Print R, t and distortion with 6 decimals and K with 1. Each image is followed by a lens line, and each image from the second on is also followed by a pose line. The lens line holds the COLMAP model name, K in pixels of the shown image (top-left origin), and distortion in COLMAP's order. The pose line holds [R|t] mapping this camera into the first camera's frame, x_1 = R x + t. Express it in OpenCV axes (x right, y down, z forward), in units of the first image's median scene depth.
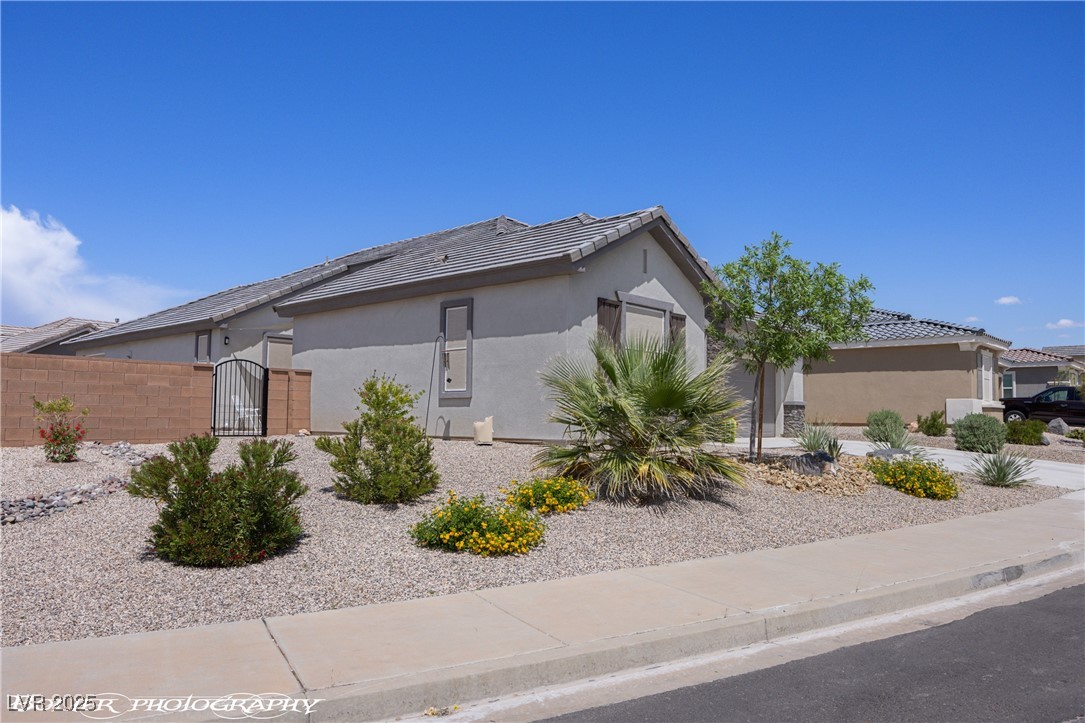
lens RADIAL K [[777.6, 0, 544.0], [0, 777.6, 383.5], [0, 0, 1]] dist [0.002834, 0.004751]
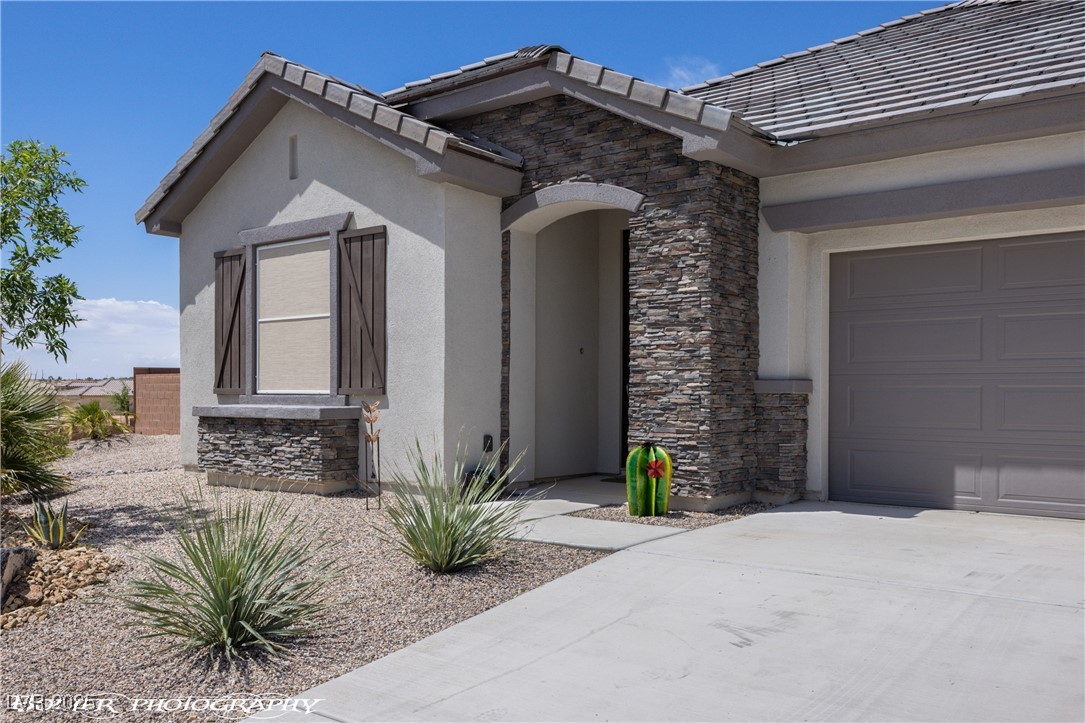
lens RADIAL K [[945.8, 0, 542.5], [0, 945.8, 413.4], [0, 0, 1]] dist [0.003845, 0.001966]
pose [[0.051719, 0.006693, -0.998639, 0.504786], [0.044793, 0.998956, 0.009015, 0.017396], [0.997657, -0.045198, 0.051366, 0.700304]]
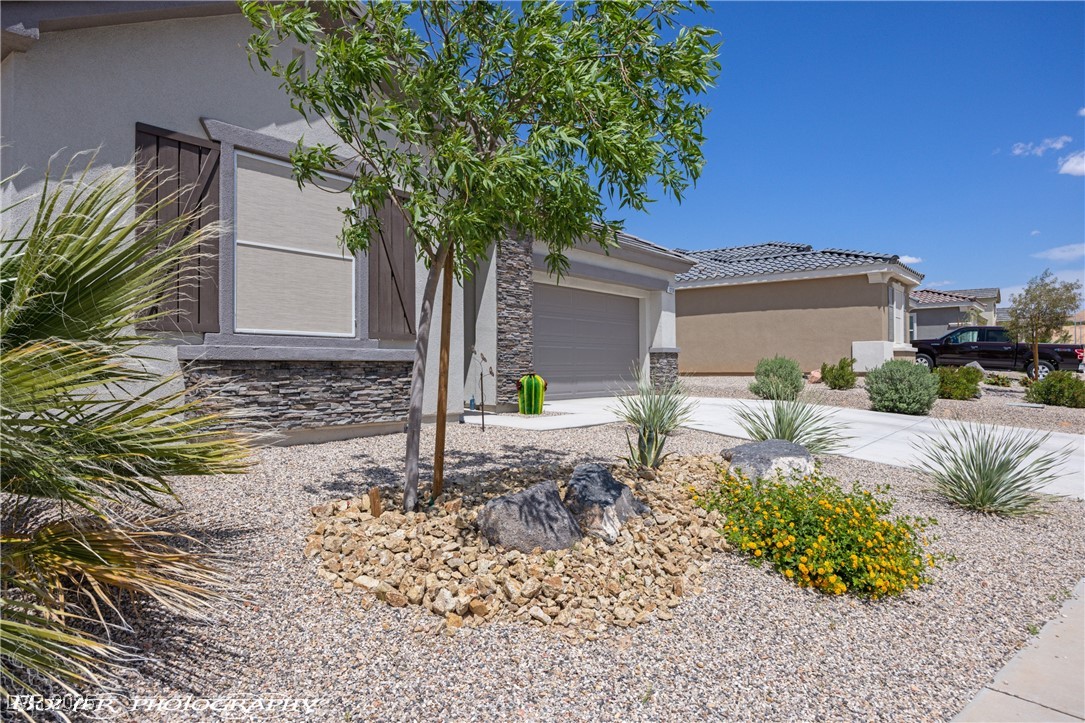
lens RADIAL K [[685.6, 0, 542.5], [0, 685.6, 361.5], [0, 0, 1]] dist [-0.002418, -0.000605]
pose [[0.997700, -0.018158, 0.065304, 0.157354], [0.015715, 0.999165, 0.037720, 0.009273], [-0.065935, -0.036607, 0.997152, 0.332599]]
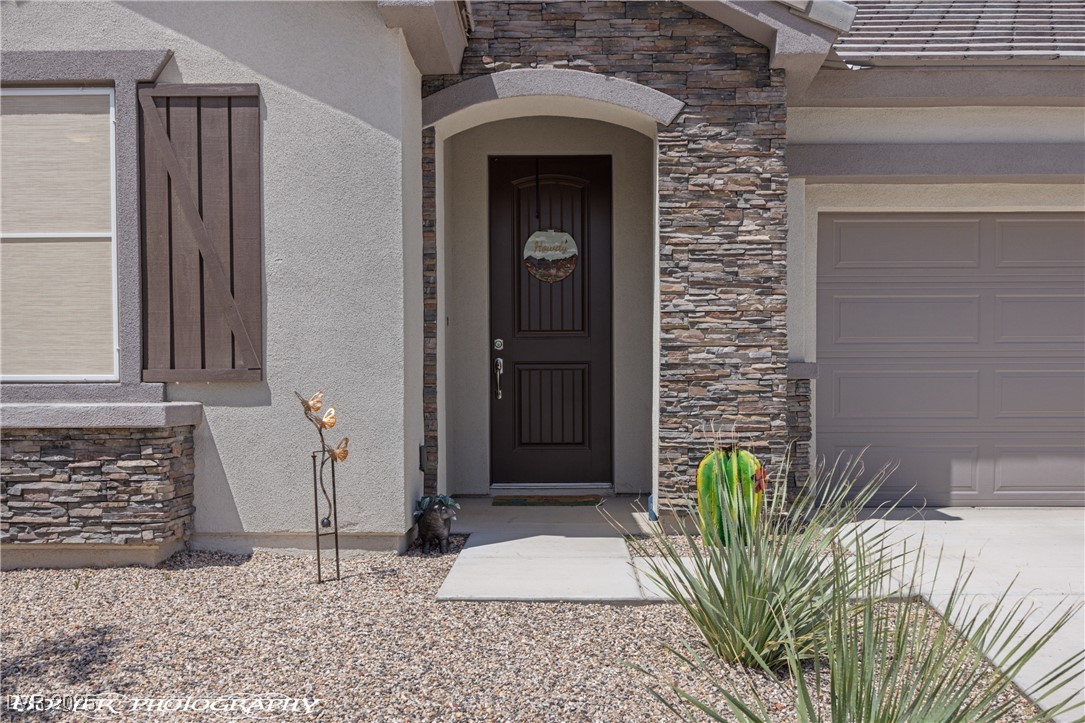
lens RADIAL K [[1036.3, 0, 544.2], [0, 1036.3, 431.5], [0, 0, 1]] dist [0.000739, 0.001635]
pose [[0.659749, 0.008923, -0.751433, 0.343707], [0.048760, 0.997314, 0.054654, 0.012159], [0.749902, -0.072698, 0.657542, 0.546373]]
